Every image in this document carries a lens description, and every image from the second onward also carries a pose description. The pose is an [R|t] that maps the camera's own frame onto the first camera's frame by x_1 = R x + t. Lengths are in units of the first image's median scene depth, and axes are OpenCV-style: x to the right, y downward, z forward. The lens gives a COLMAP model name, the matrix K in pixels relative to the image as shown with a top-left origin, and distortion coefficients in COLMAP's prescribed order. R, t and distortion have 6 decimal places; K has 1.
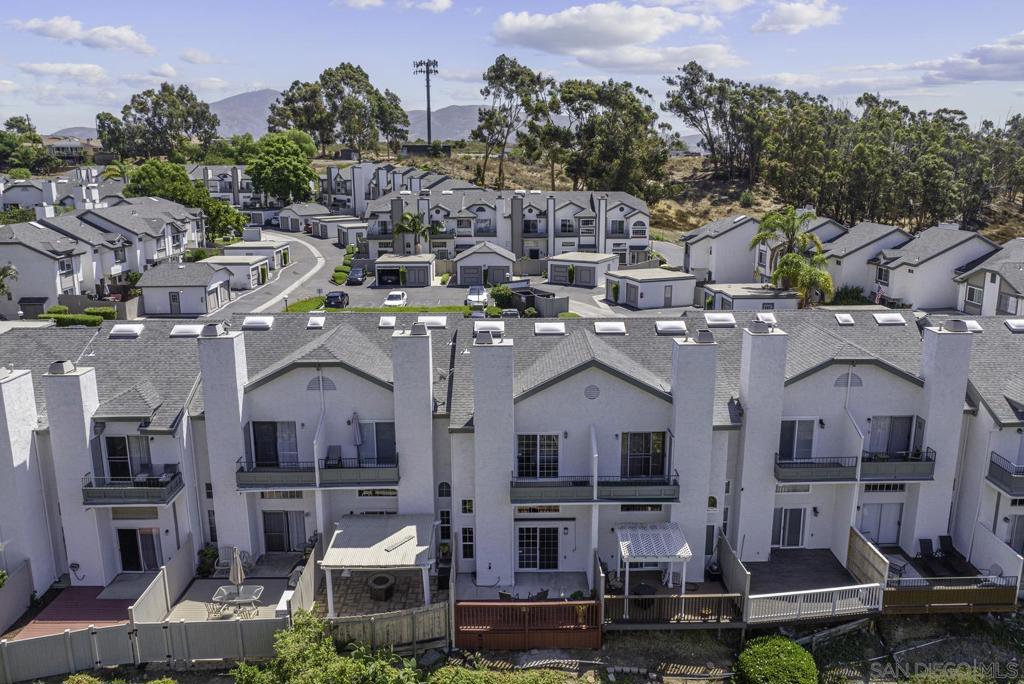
lens RADIAL K [[732.9, 0, 514.4], [0, 732.9, 311.0], [0, 0, 1]] dist [-0.036098, 0.000009]
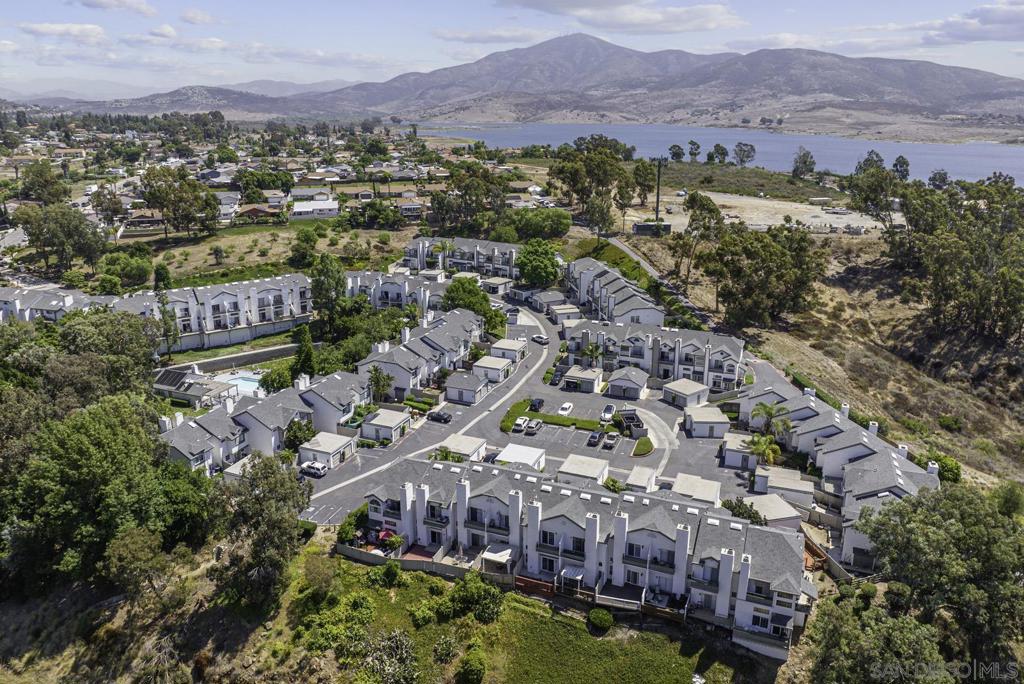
lens RADIAL K [[732.9, 0, 514.4], [0, 732.9, 311.0], [0, 0, 1]] dist [-0.036098, 0.000009]
pose [[0.921097, 0.109634, -0.373578, 0.432373], [-0.079433, 0.992269, 0.095351, -0.476435], [0.381144, -0.058153, 0.922685, -0.863222]]
